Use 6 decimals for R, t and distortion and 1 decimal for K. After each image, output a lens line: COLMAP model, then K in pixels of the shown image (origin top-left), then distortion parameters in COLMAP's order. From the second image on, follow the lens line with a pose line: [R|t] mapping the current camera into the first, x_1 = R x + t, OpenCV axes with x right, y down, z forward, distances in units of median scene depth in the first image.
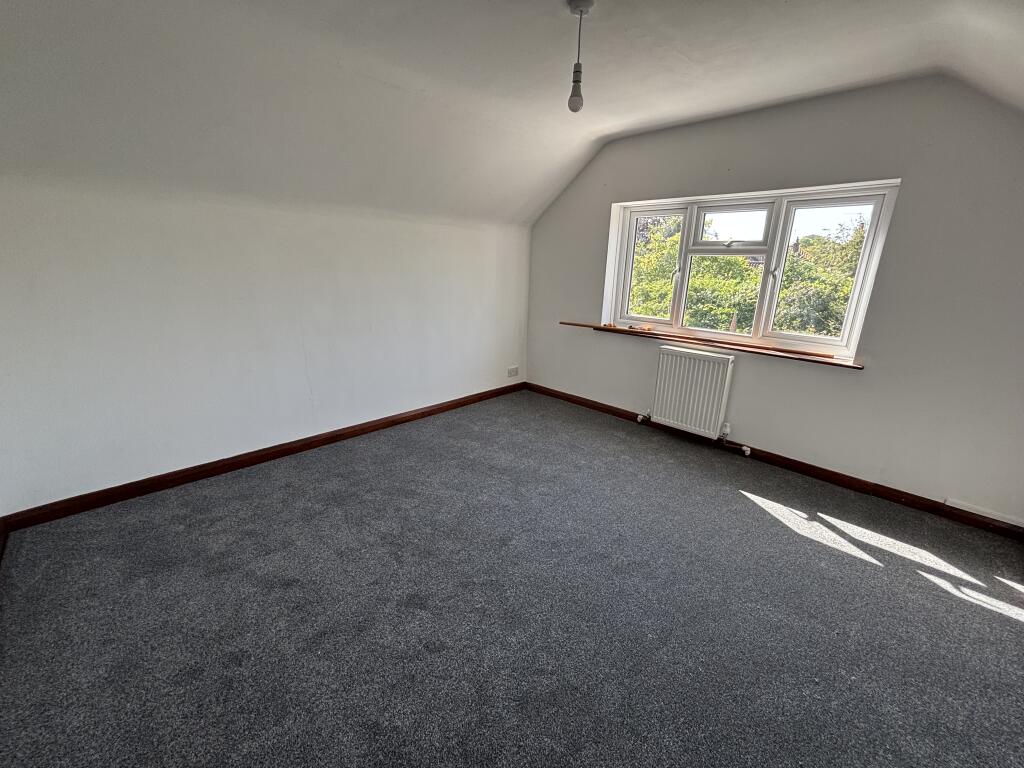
lens RADIAL K [[413.5, 0, 513.7], [0, 413.5, 381.6], [0, 0, 1]] dist [0.006759, -0.001874]
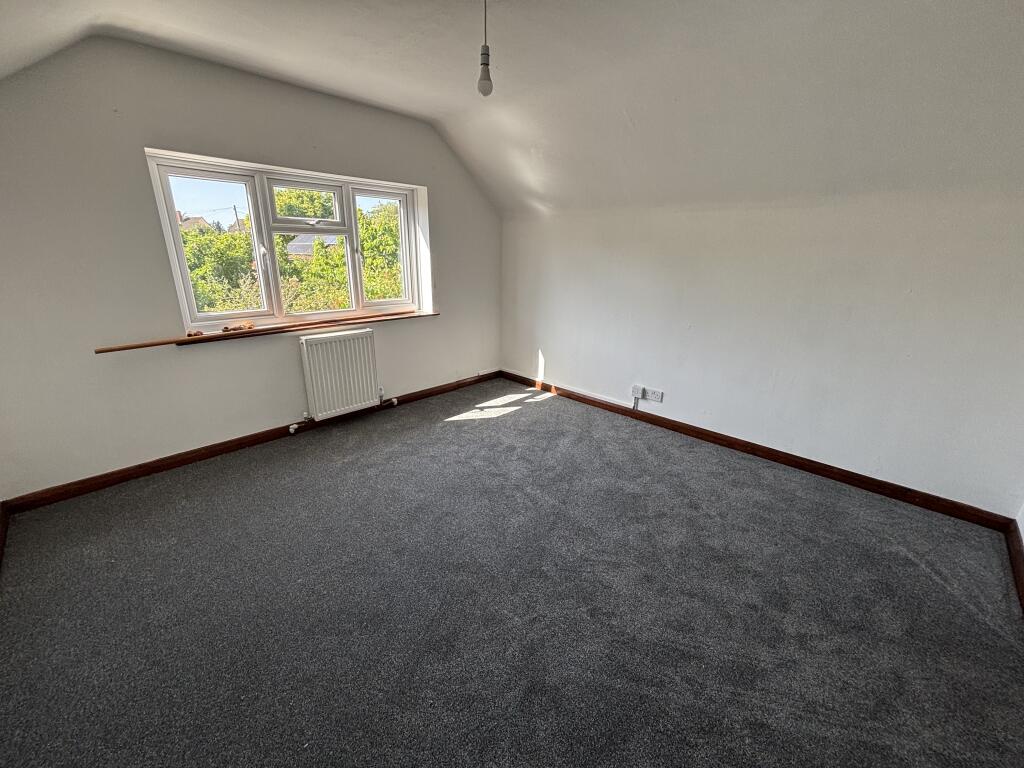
lens RADIAL K [[413.5, 0, 512.5], [0, 413.5, 383.3], [0, 0, 1]] dist [0.006759, -0.001874]
pose [[-0.018402, -0.330593, 0.943594, -0.557615], [0.258849, 0.910002, 0.323872, -0.181131], [-0.965742, 0.250208, 0.068828, 0.567414]]
